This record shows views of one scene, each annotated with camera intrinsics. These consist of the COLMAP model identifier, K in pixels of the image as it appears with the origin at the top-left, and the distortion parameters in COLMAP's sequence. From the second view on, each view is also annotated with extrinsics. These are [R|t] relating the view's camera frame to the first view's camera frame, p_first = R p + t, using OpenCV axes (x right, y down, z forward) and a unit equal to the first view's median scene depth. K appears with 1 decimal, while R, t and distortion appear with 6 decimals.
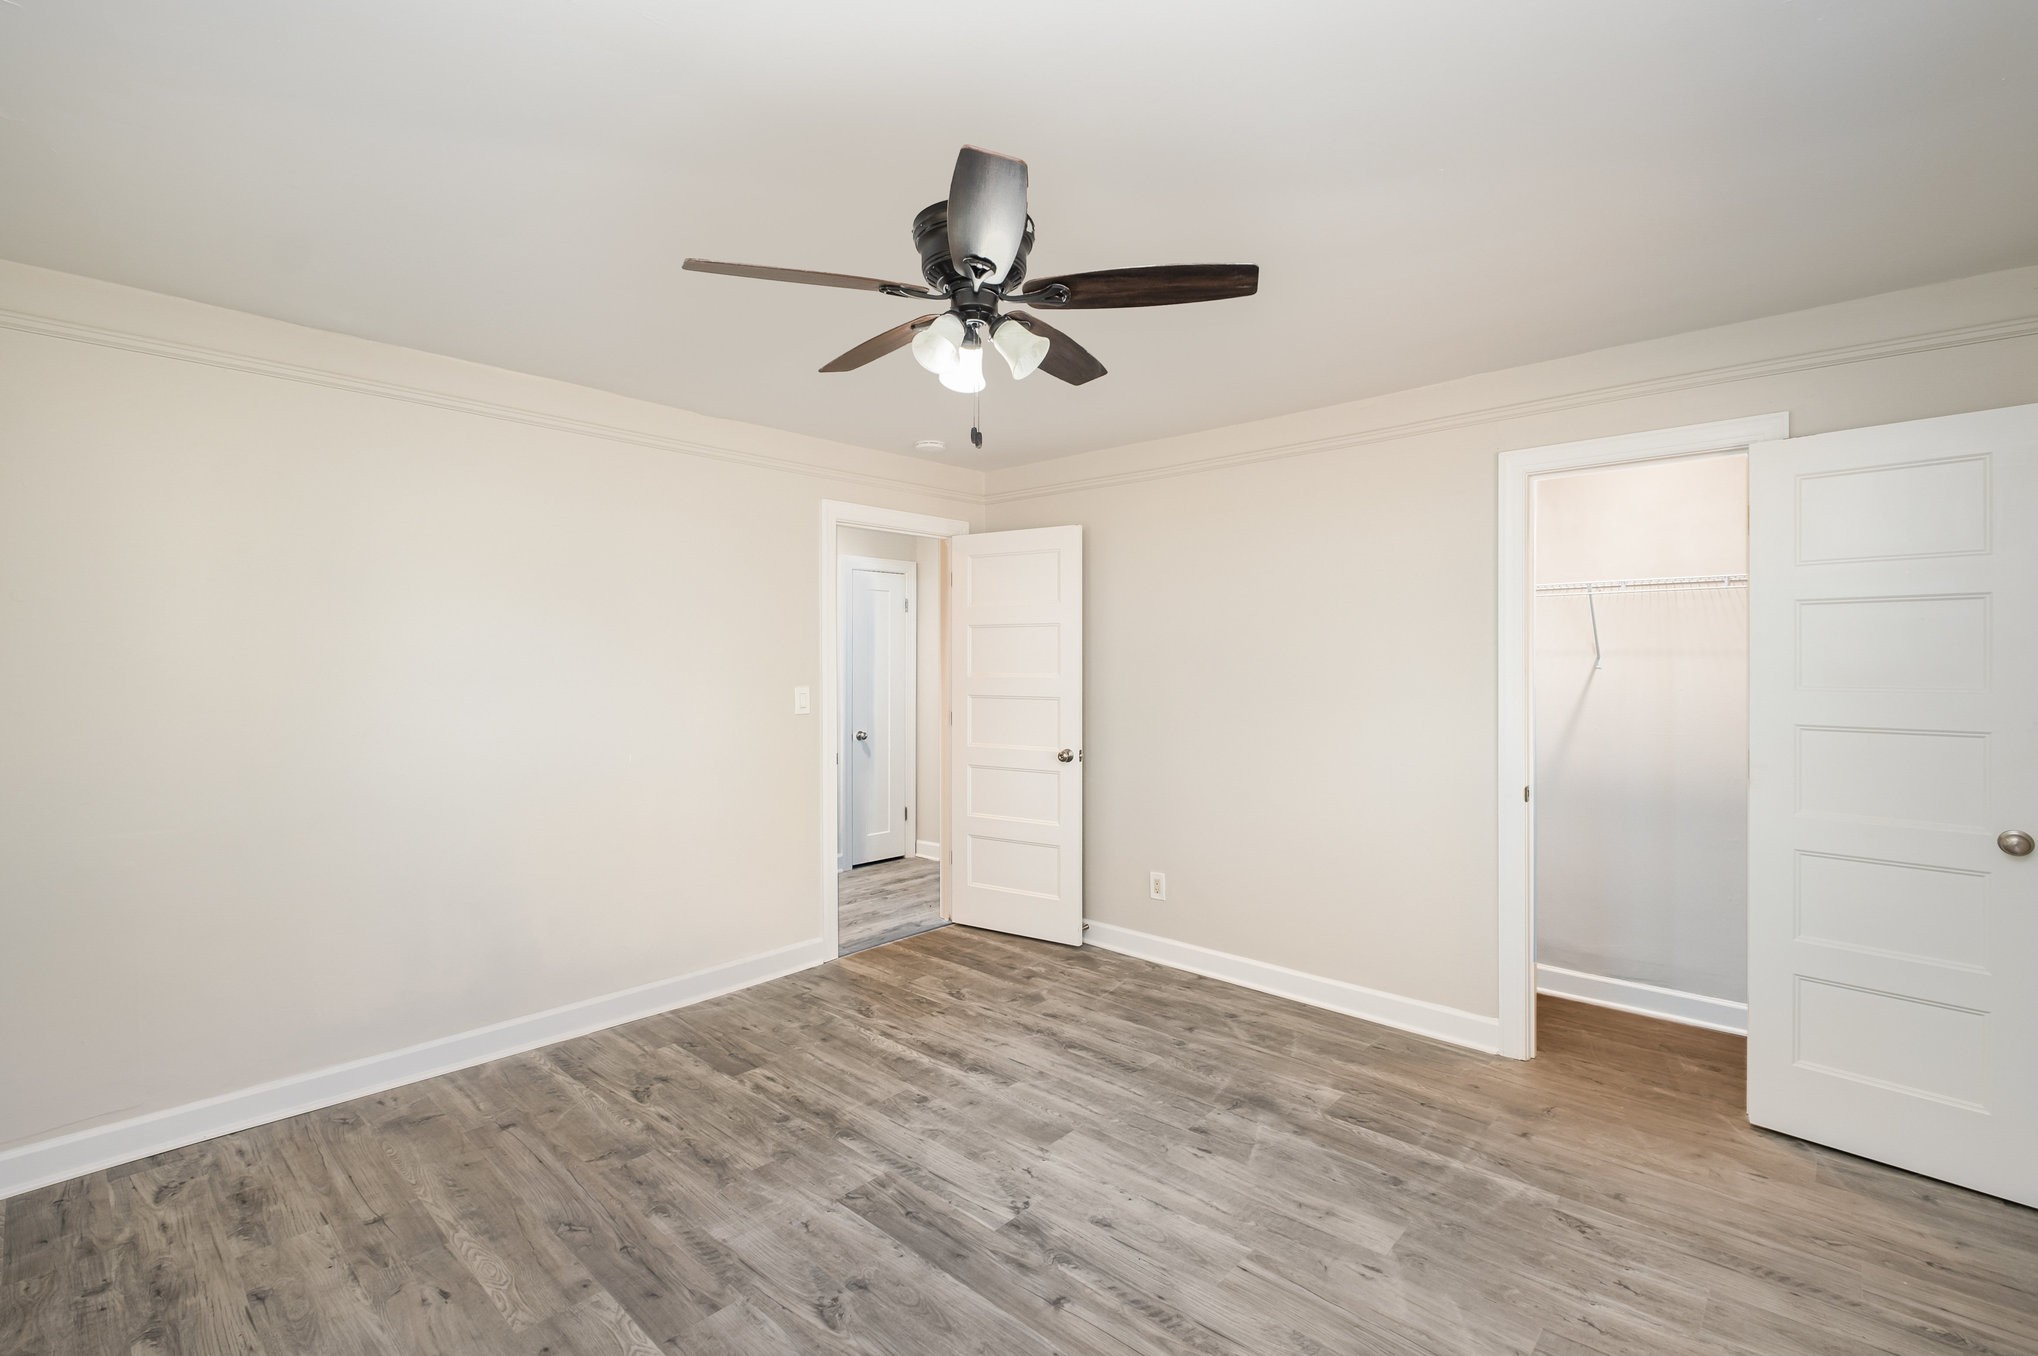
lens RADIAL K [[903.4, 0, 1023.3], [0, 903.4, 670.8], [0, 0, 1]] dist [0.002385, -0.005233]
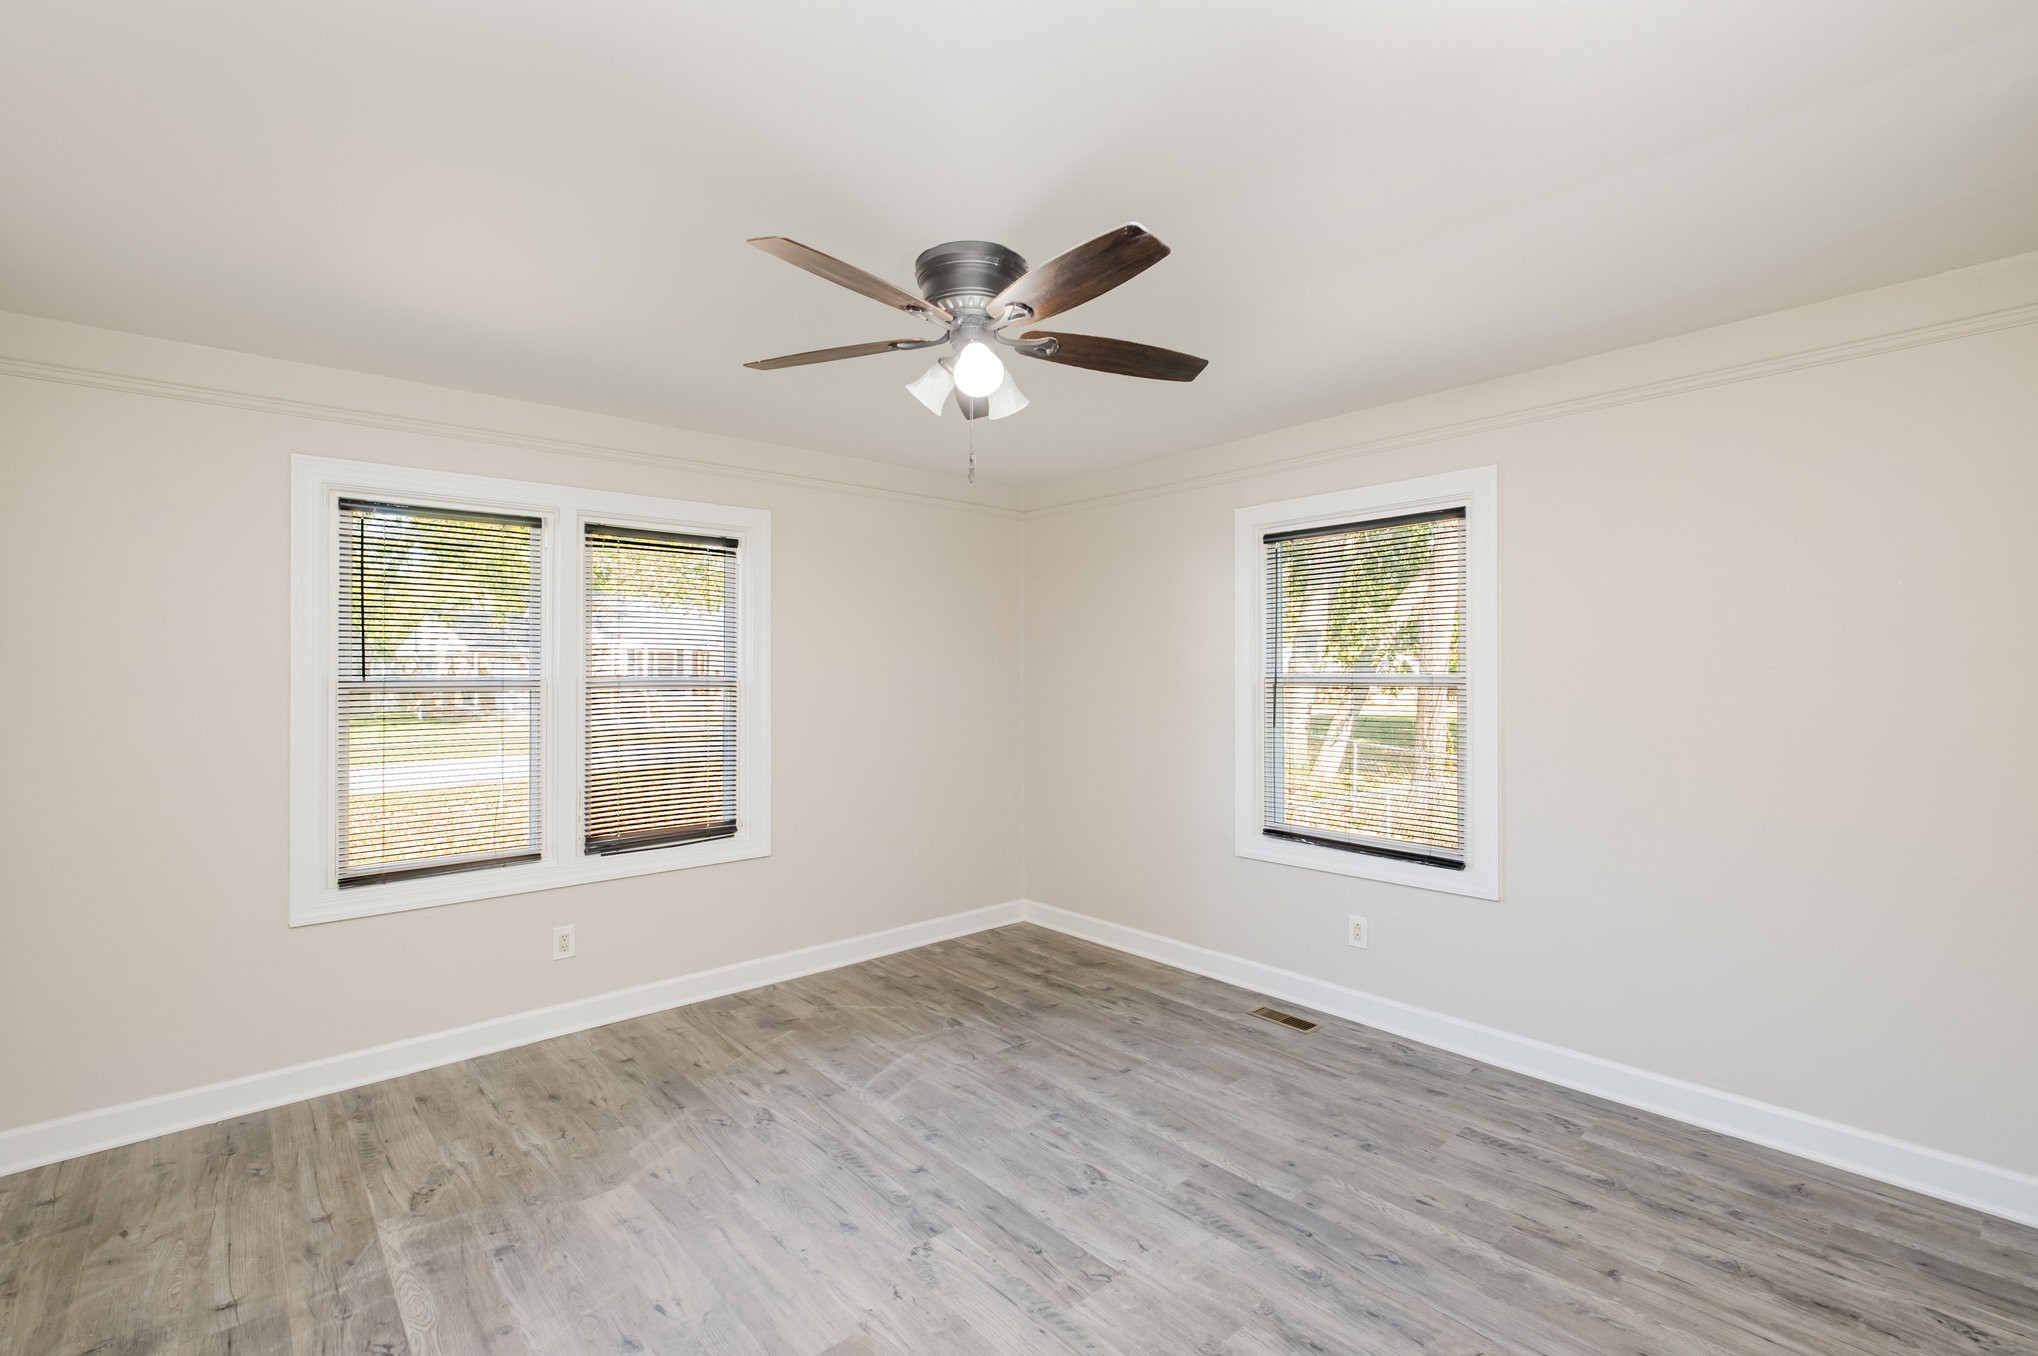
lens RADIAL K [[903.4, 0, 1018.3], [0, 903.4, 672.4], [0, 0, 1]] dist [0.002385, -0.005233]
pose [[-0.993773, 0.005405, 0.111290, -0.204583], [0.005994, 0.999970, 0.004961, -0.014192], [-0.111260, 0.005597, -0.993776, 1.852218]]
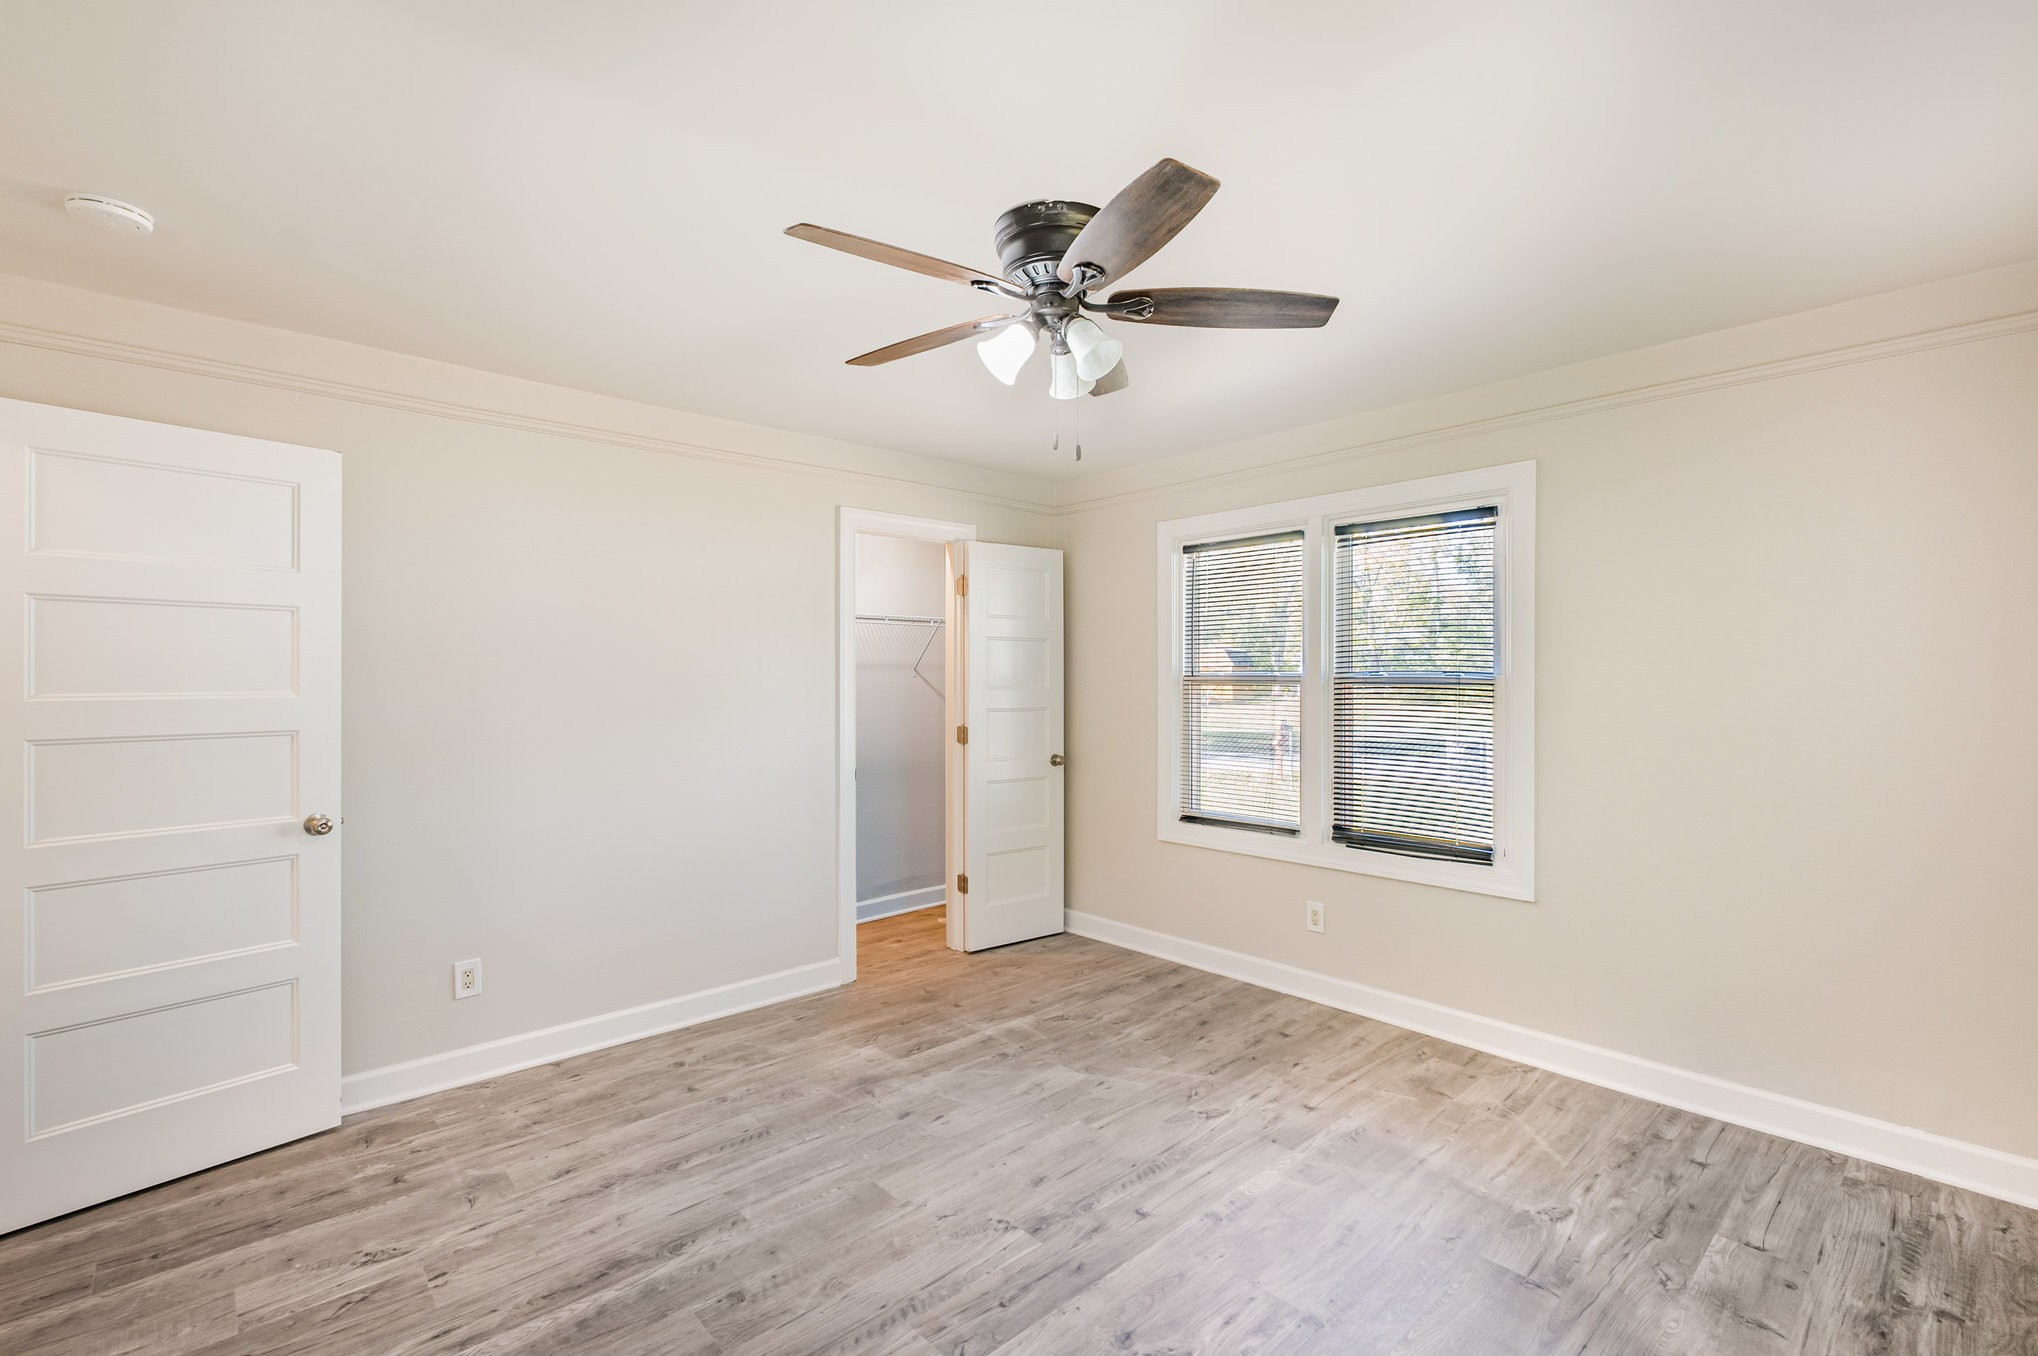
lens RADIAL K [[903.4, 0, 1007.6], [0, 903.4, 680.9], [0, 0, 1]] dist [0.002385, -0.005233]
pose [[0.101423, -0.009543, 0.994798, -0.942105], [0.010450, 0.999909, 0.008527, -0.009539], [-0.994788, 0.009531, 0.101514, 0.858121]]
